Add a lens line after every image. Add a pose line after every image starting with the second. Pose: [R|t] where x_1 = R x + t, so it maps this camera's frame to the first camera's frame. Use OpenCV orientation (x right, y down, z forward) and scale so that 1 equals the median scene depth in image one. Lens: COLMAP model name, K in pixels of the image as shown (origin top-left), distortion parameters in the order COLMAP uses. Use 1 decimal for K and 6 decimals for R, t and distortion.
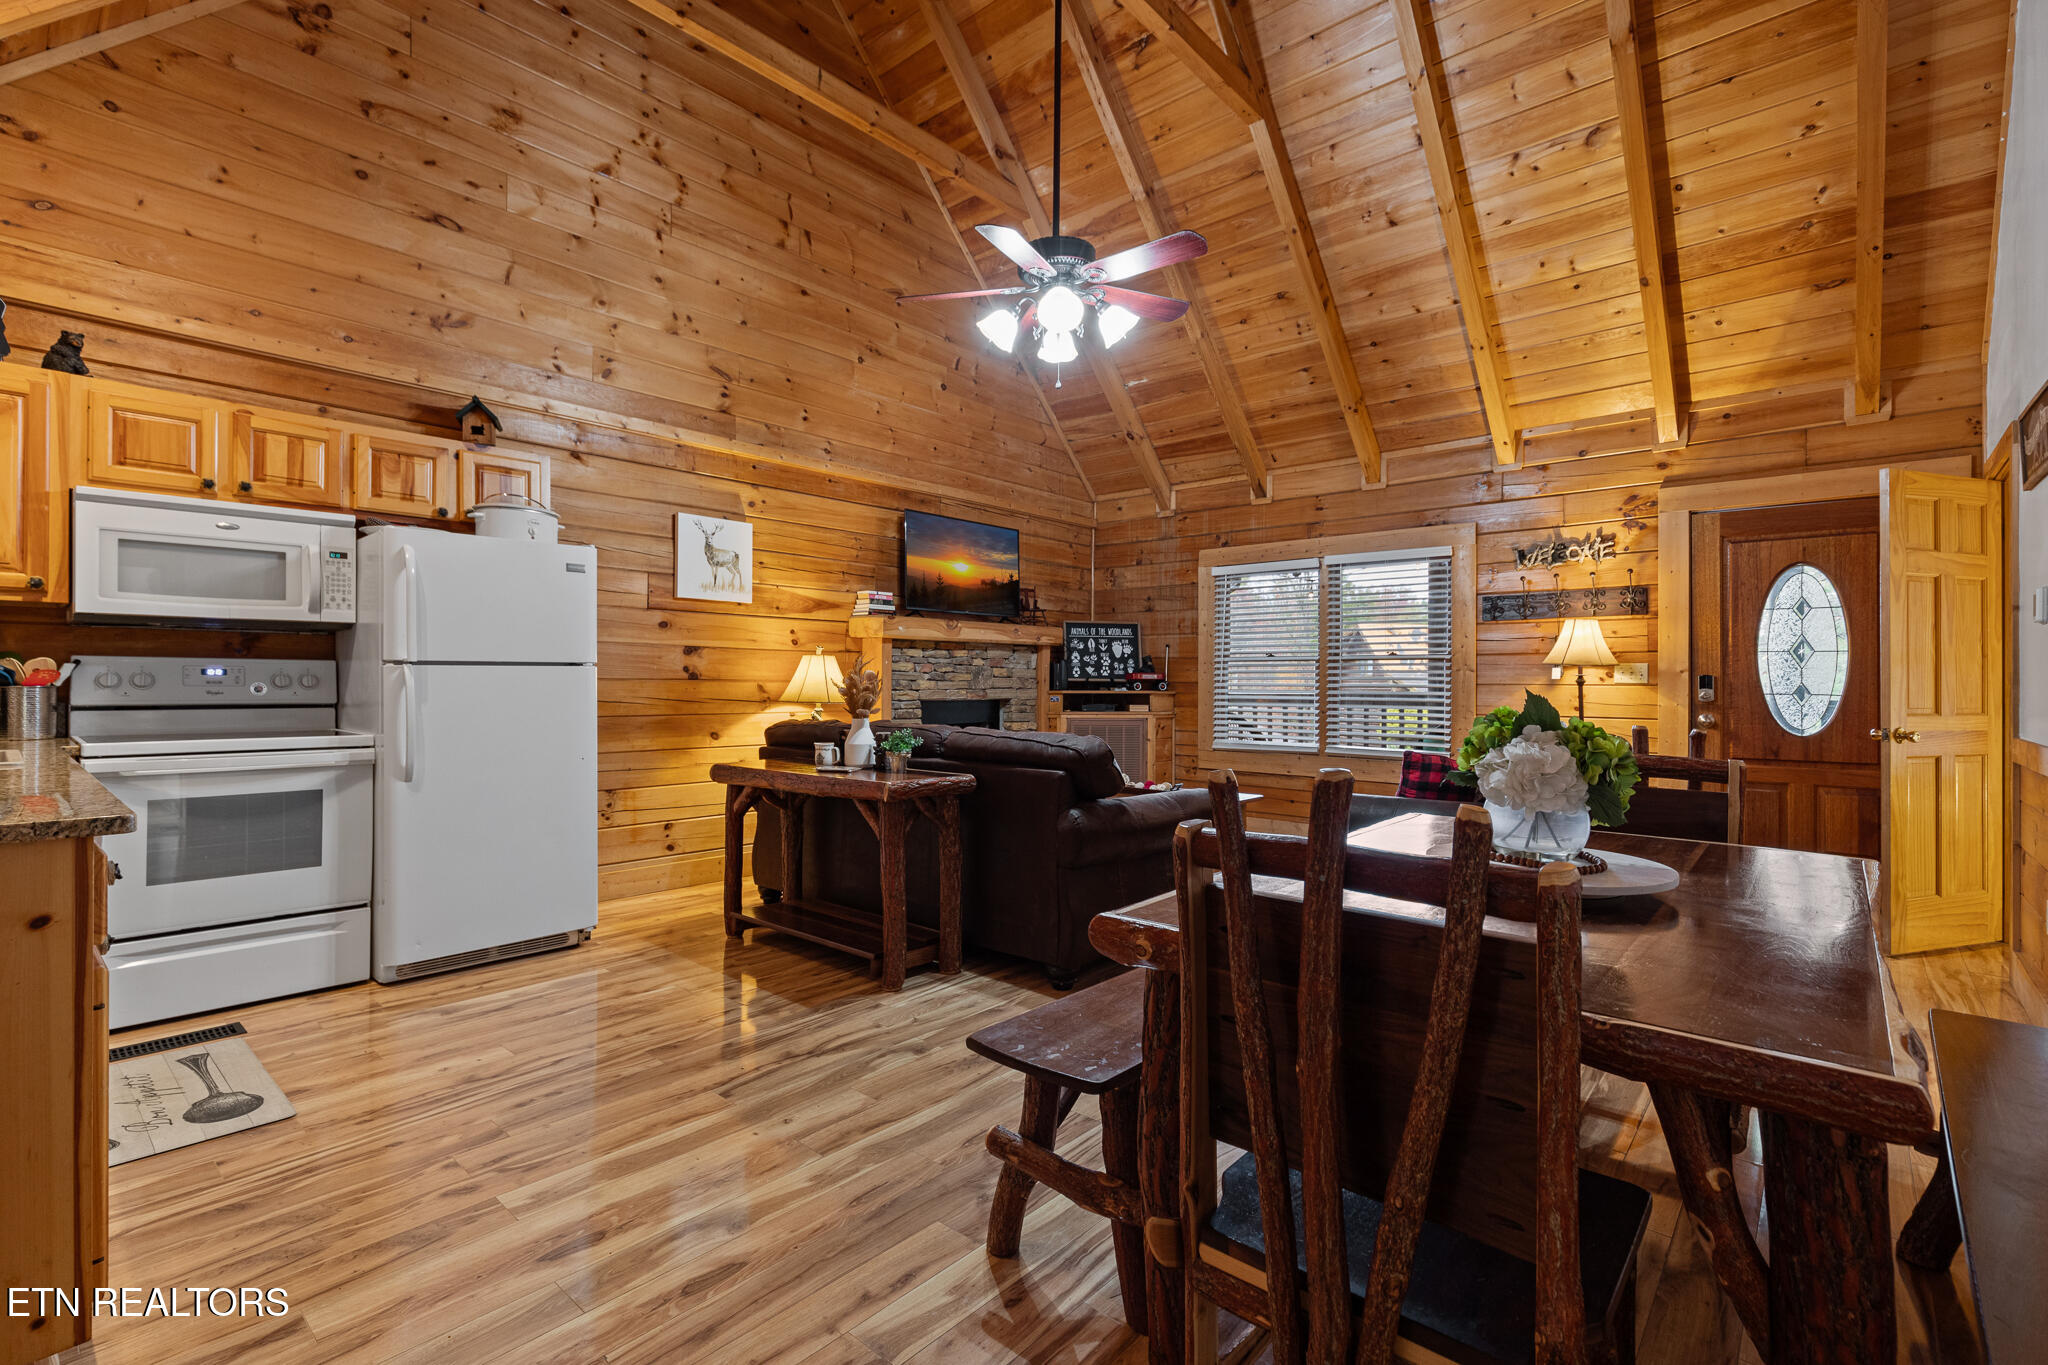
lens RADIAL K [[921.4, 0, 1016.8], [0, 921.4, 678.0], [0, 0, 1]] dist [0.009640, -0.002462]
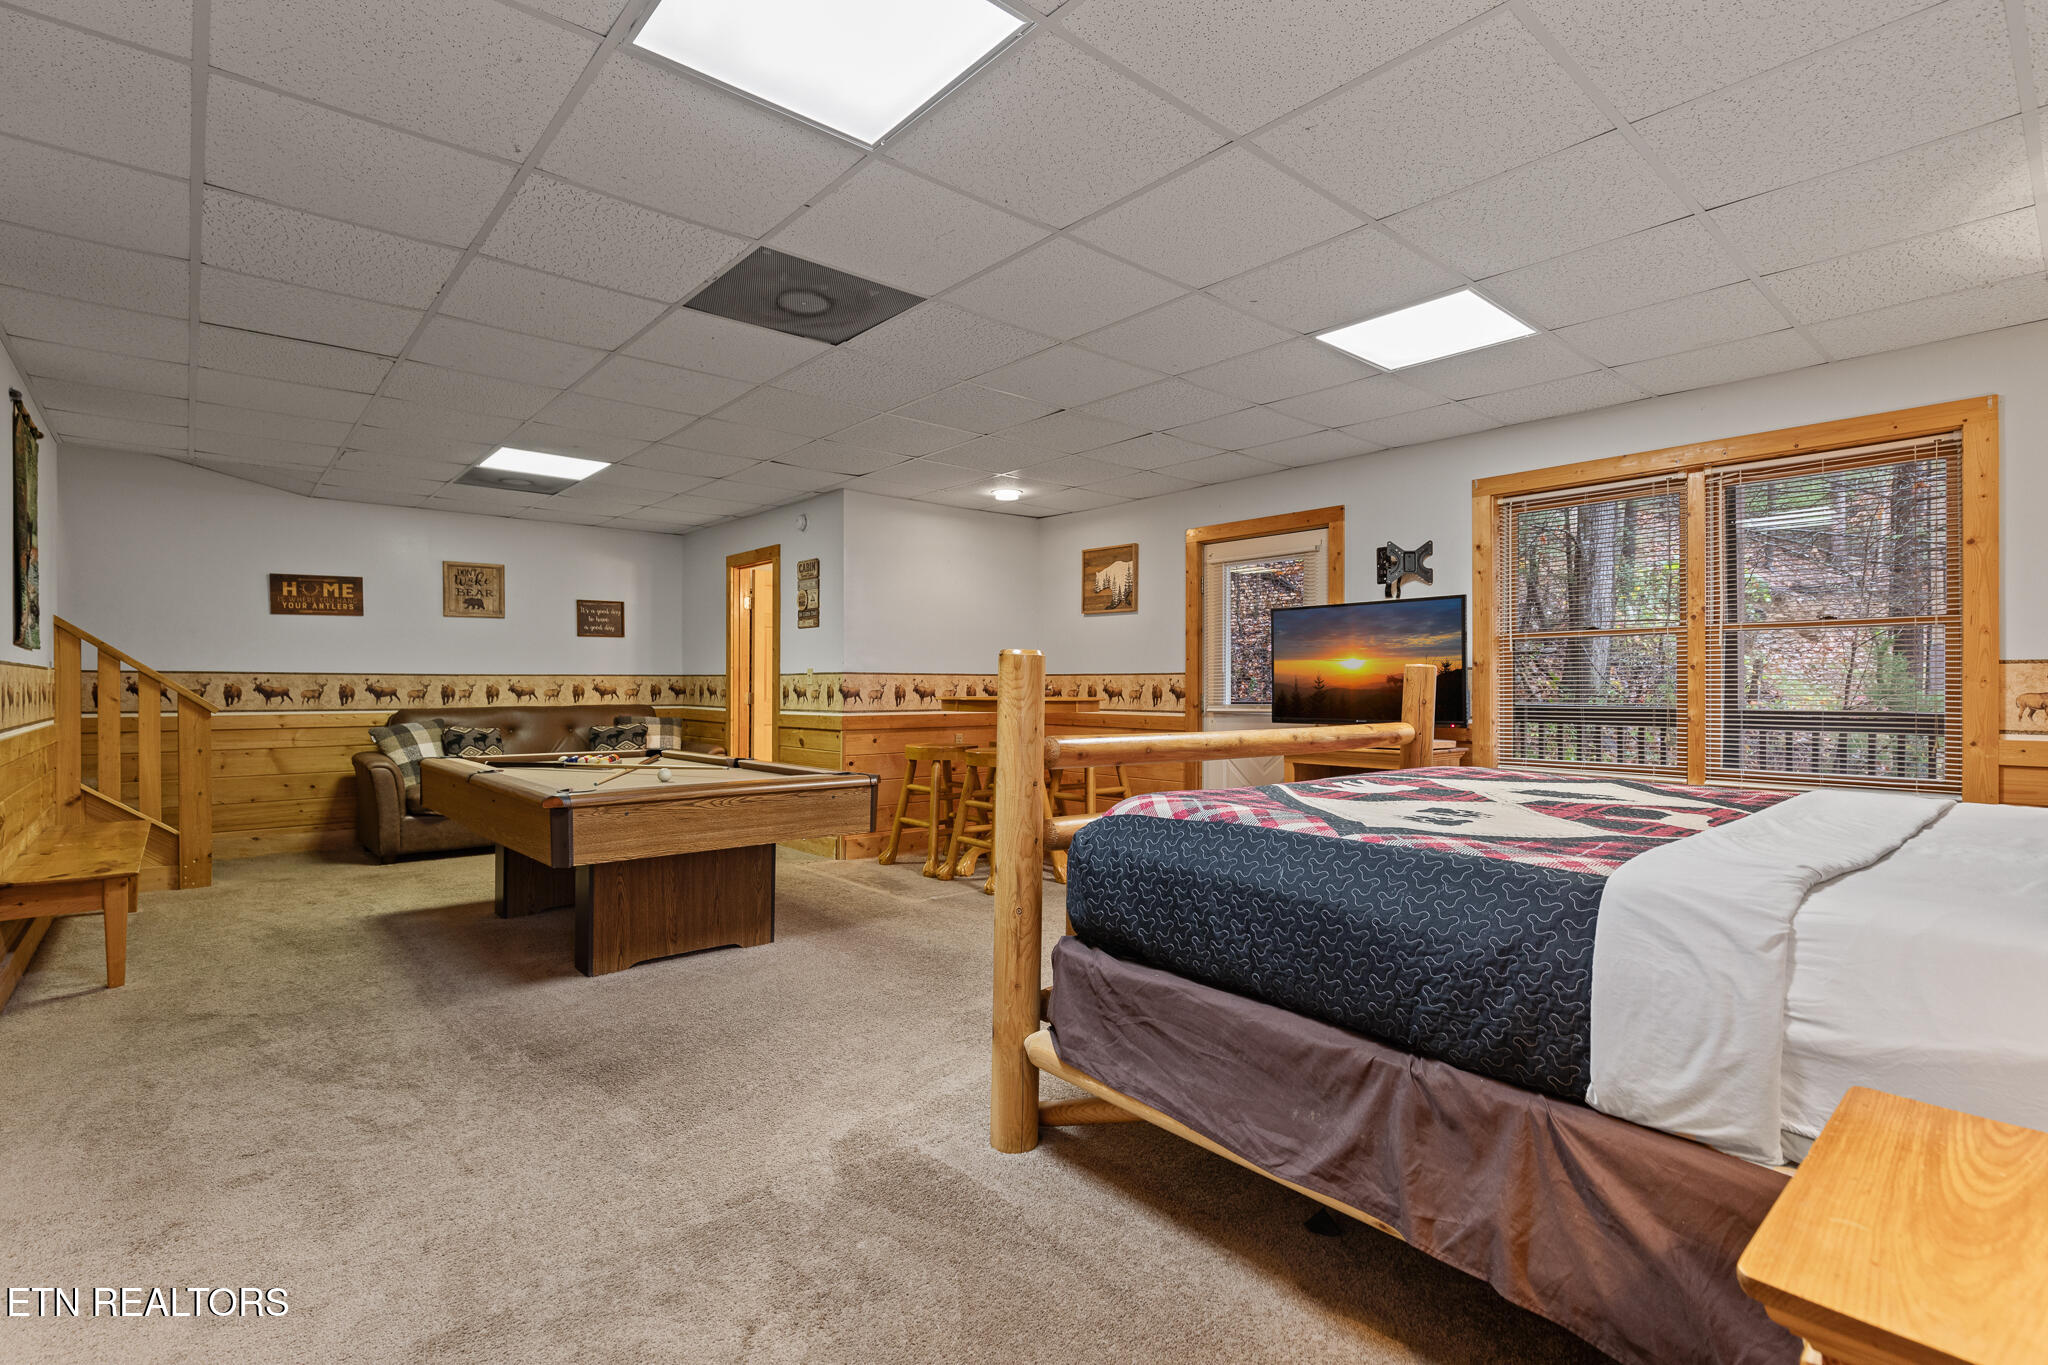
lens RADIAL K [[957.9, 0, 1019.9], [0, 957.9, 683.6], [0, 0, 1]] dist [-0.003632, -0.001235]
pose [[-0.120474, -0.006966, -0.992692, 0.916382], [0.004278, 0.999962, -0.007536, -0.113812], [0.992707, -0.005155, -0.120439, 0.942769]]
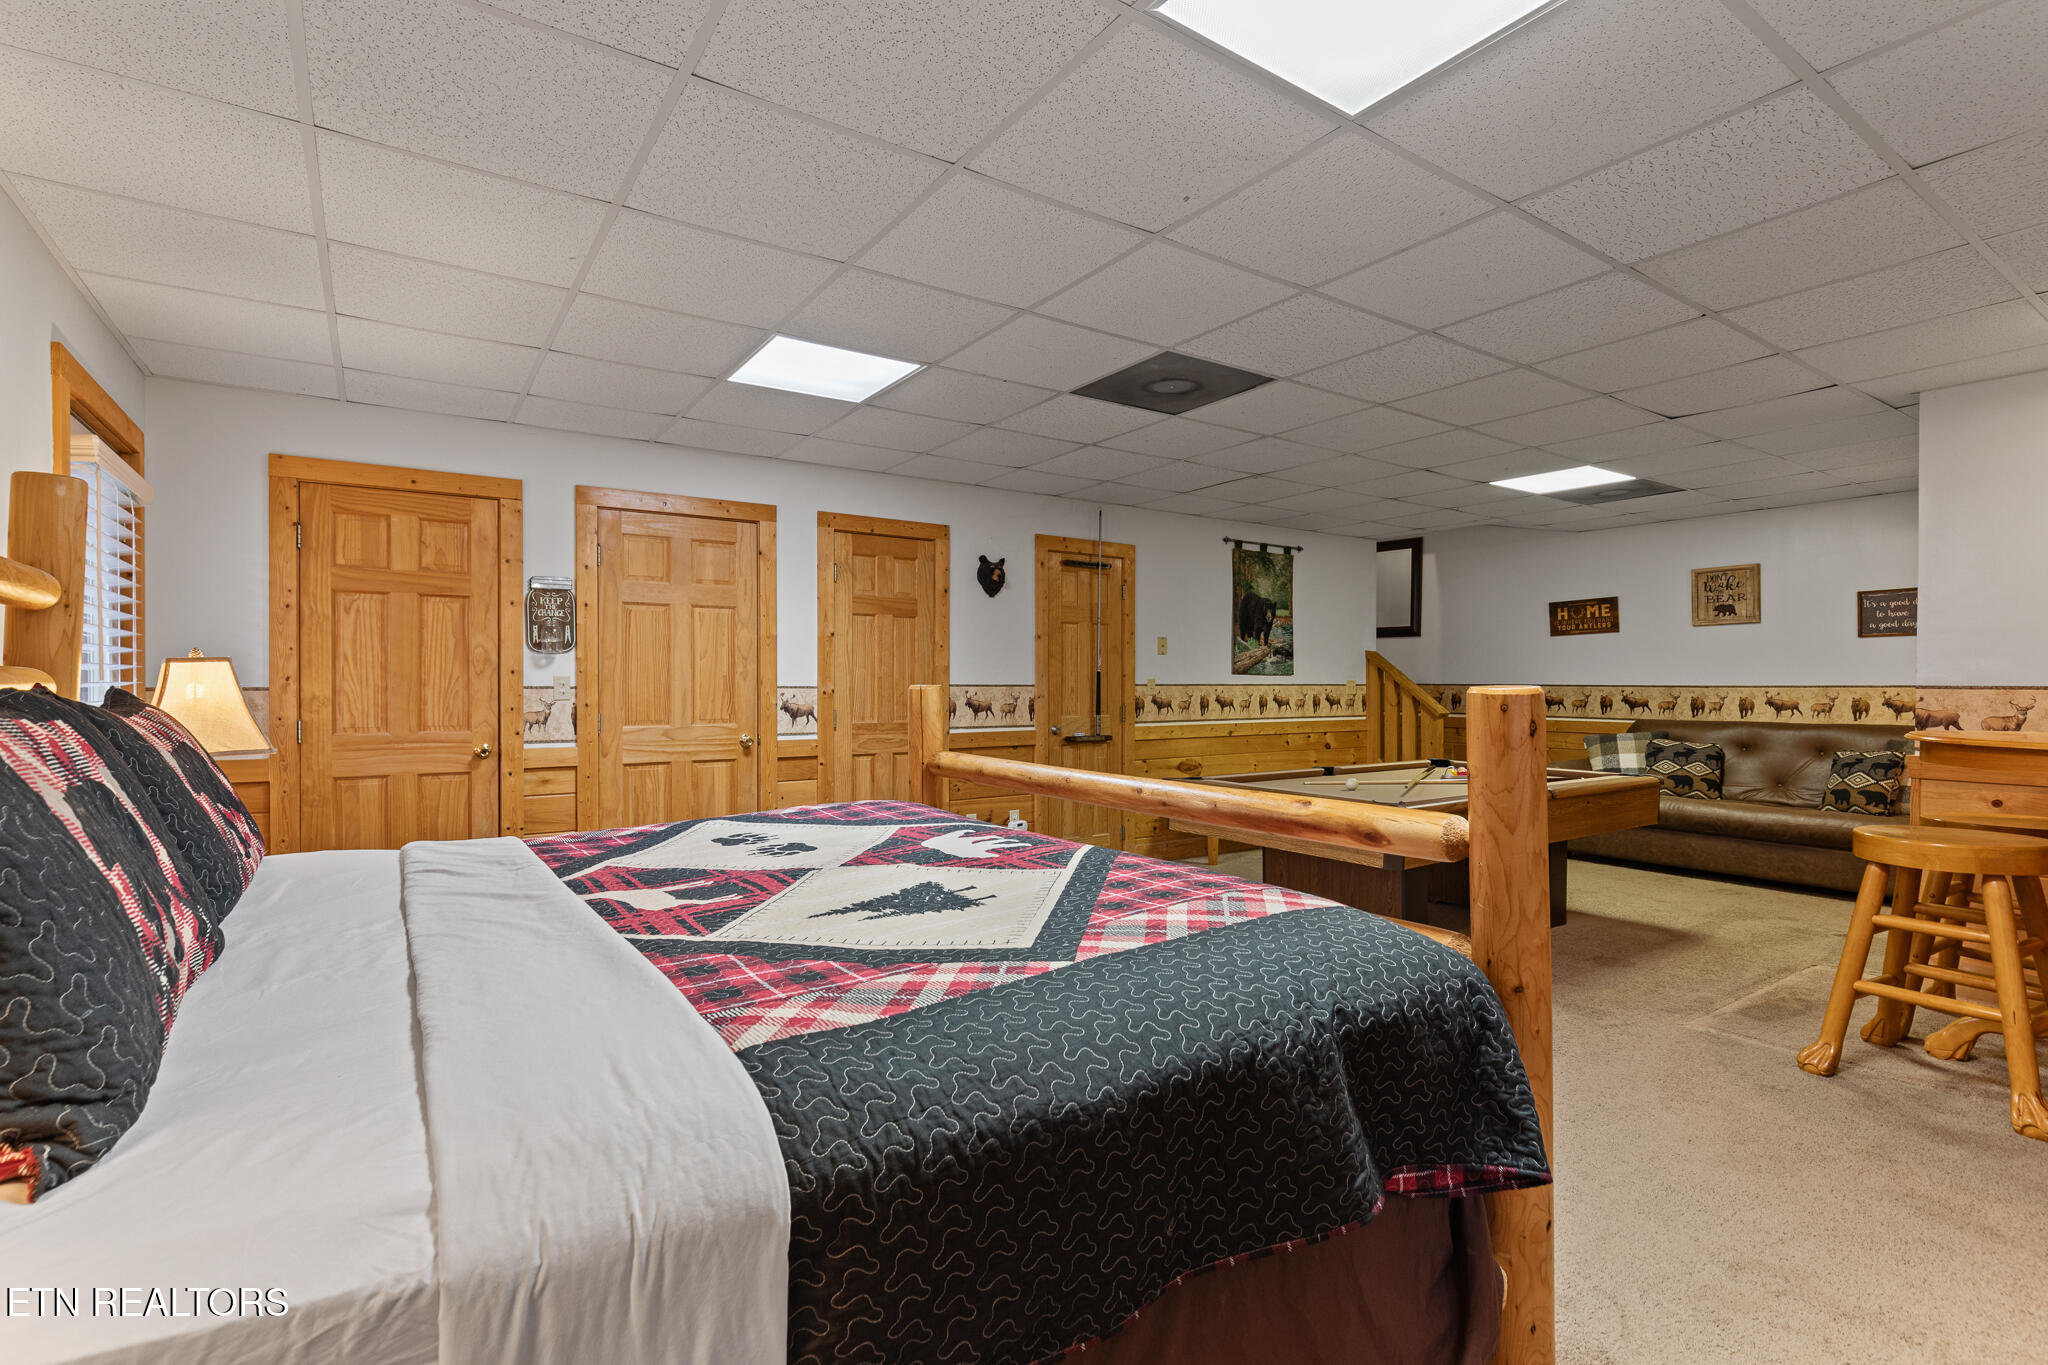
lens RADIAL K [[957.9, 0, 1016.2], [0, 957.9, 684.4], [0, 0, 1]] dist [-0.003632, -0.001235]
pose [[-0.970133, -0.008854, 0.242411, 0.257818], [-0.009481, 0.999954, -0.001423, -0.131691], [-0.242387, -0.003679, -0.970173, 1.478232]]
